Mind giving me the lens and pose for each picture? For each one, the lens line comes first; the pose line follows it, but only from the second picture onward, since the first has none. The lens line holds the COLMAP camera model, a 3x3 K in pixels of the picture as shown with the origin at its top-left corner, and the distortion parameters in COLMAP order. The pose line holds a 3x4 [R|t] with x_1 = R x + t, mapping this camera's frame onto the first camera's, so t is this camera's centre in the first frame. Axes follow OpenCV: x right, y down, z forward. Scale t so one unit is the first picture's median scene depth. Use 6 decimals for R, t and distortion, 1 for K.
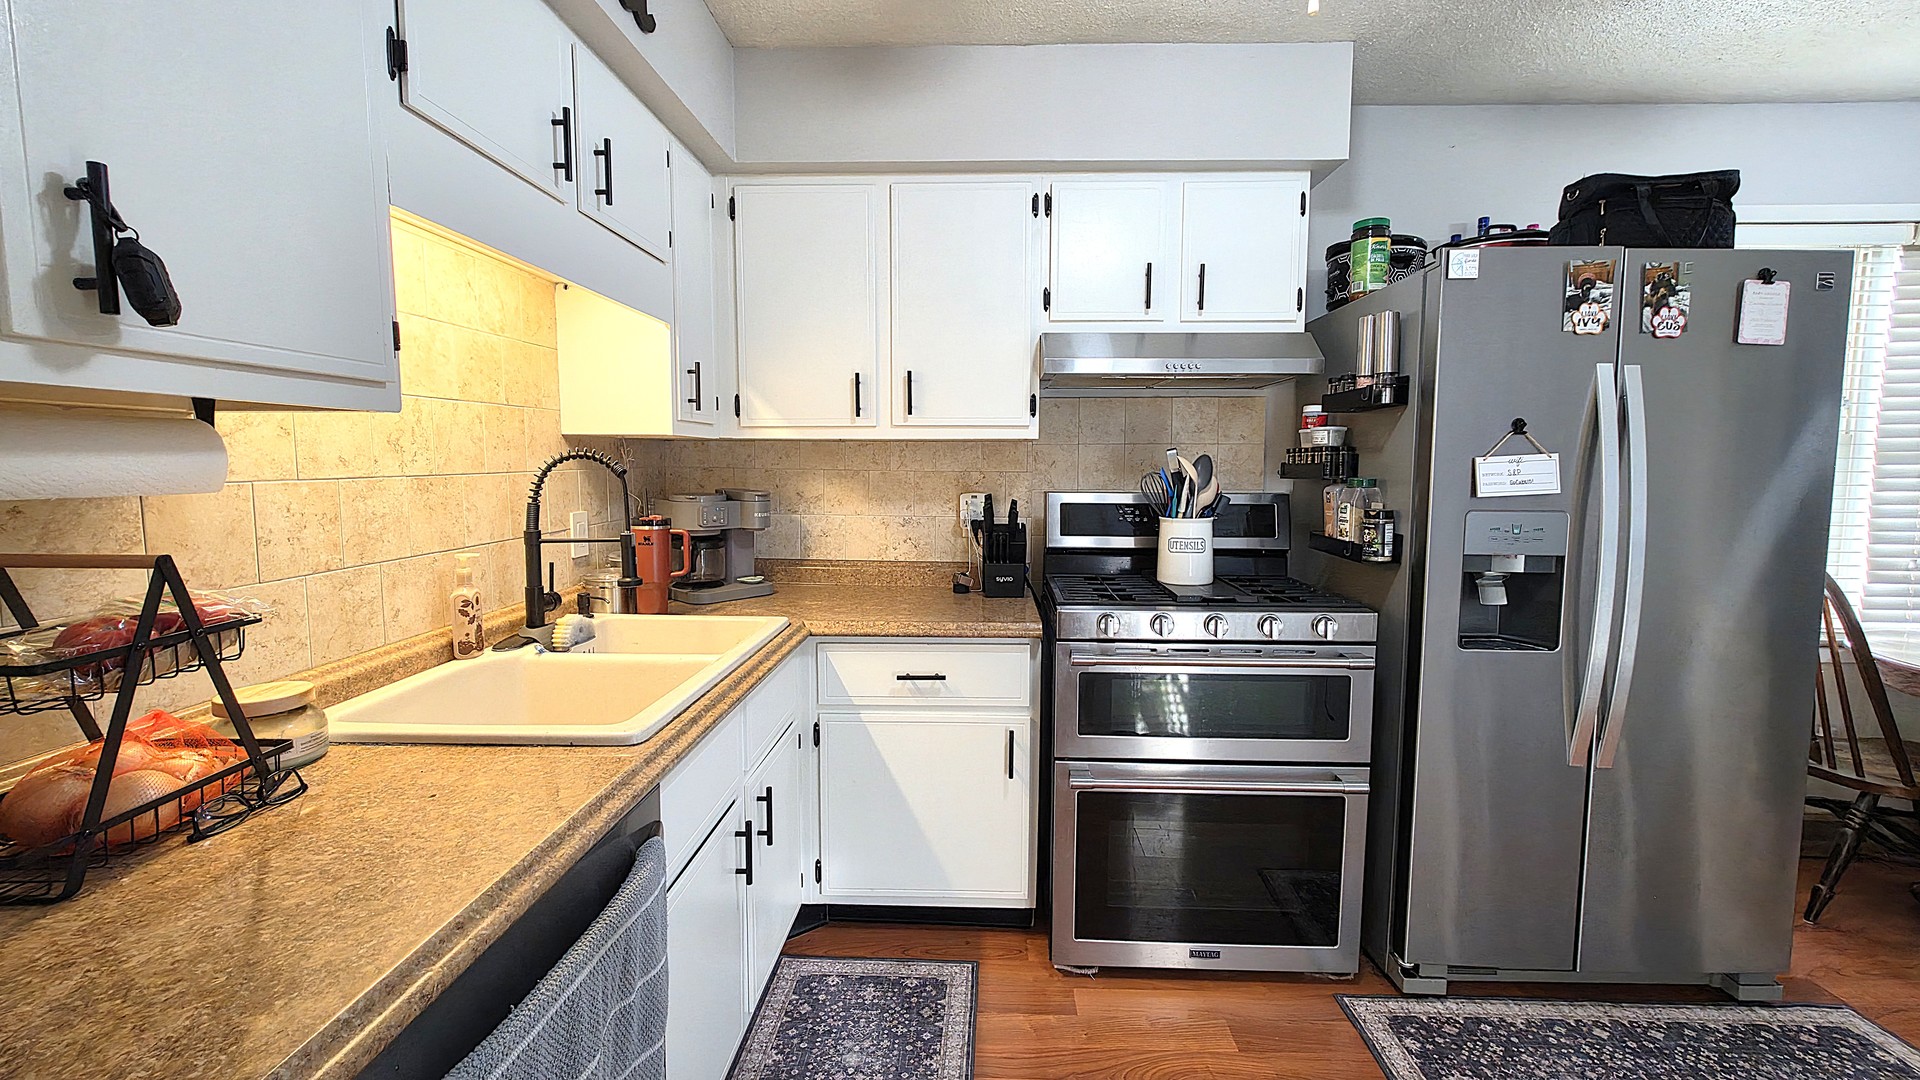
lens RADIAL K [[764.6, 0, 961.4], [0, 764.6, 527.4], [0, 0, 1]] dist [-0.001234, -0.000197]
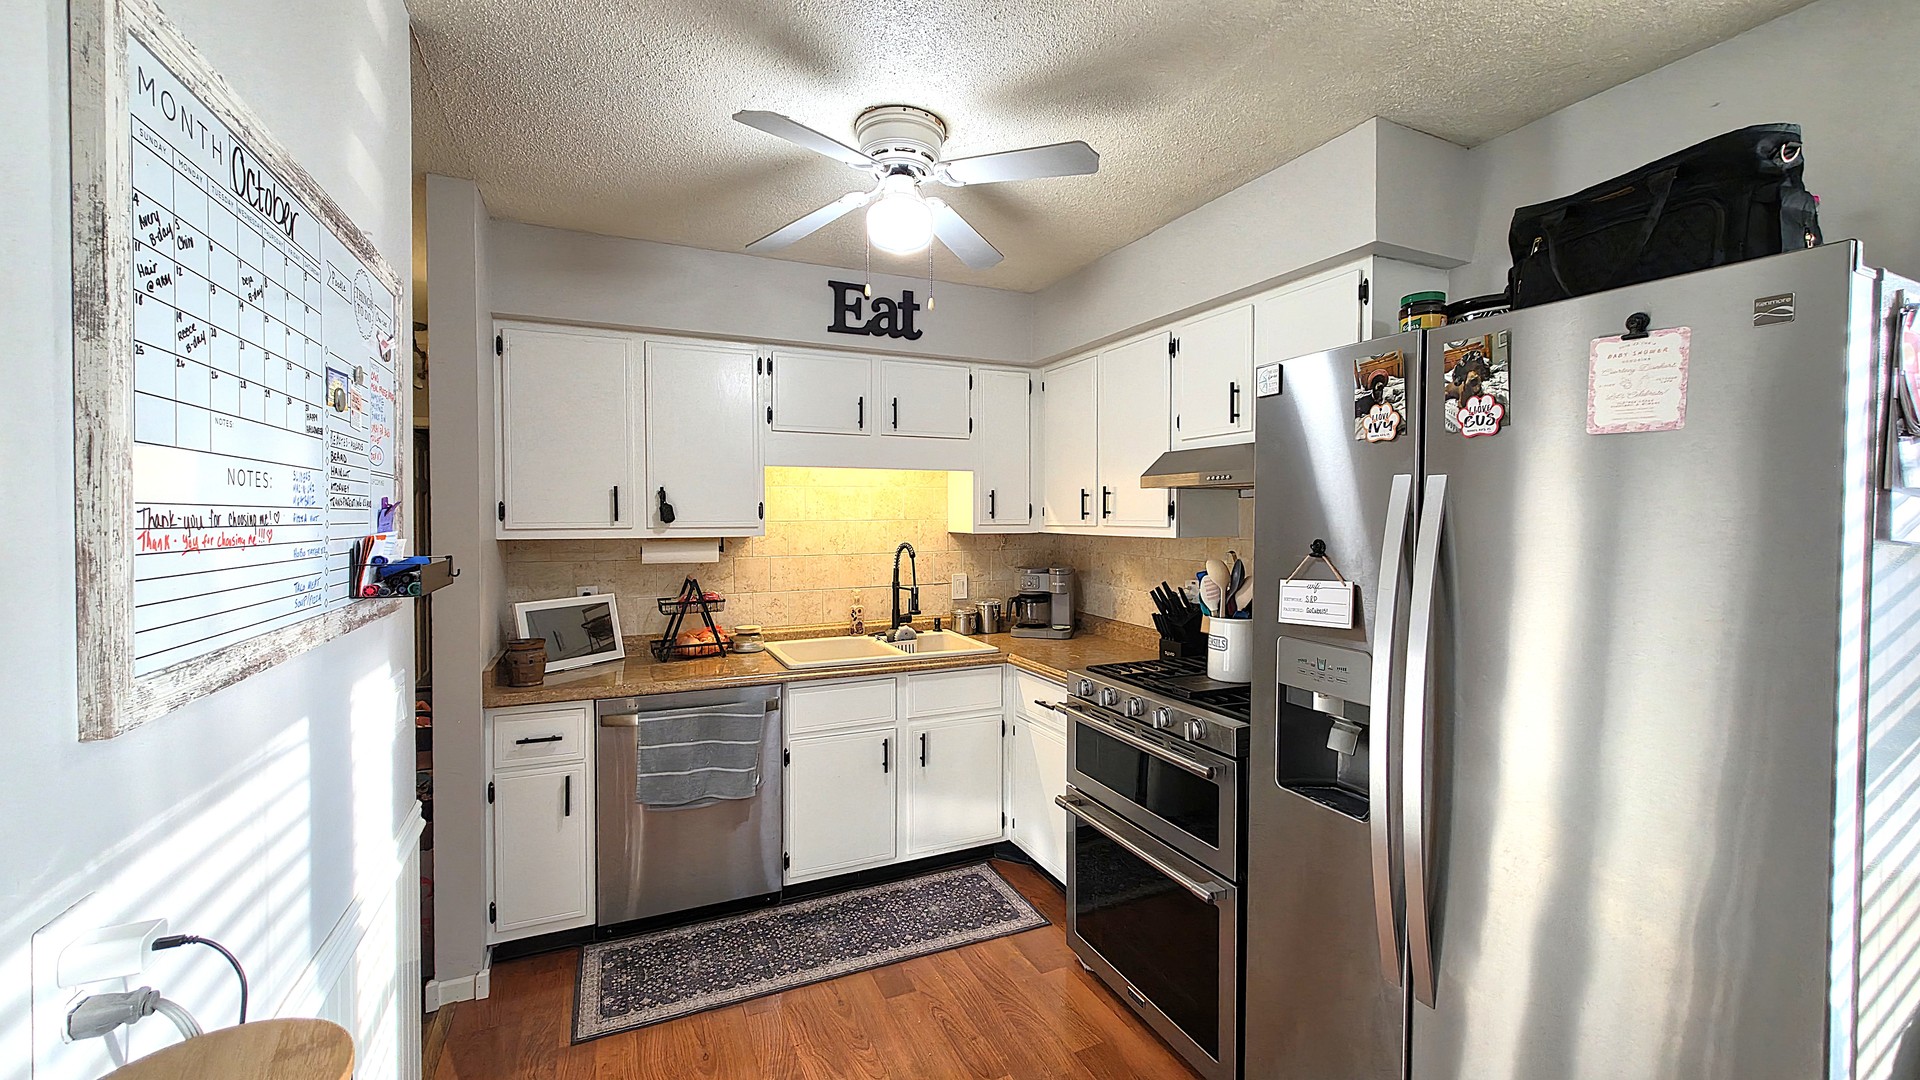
lens RADIAL K [[764.6, 0, 958.9], [0, 764.6, 532.3], [0, 0, 1]] dist [-0.001234, -0.000197]
pose [[0.444054, 0.017184, -0.895835, 1.366130], [-0.076745, 0.996871, -0.018919, -0.103667], [0.892707, 0.077152, 0.443984, 0.231404]]
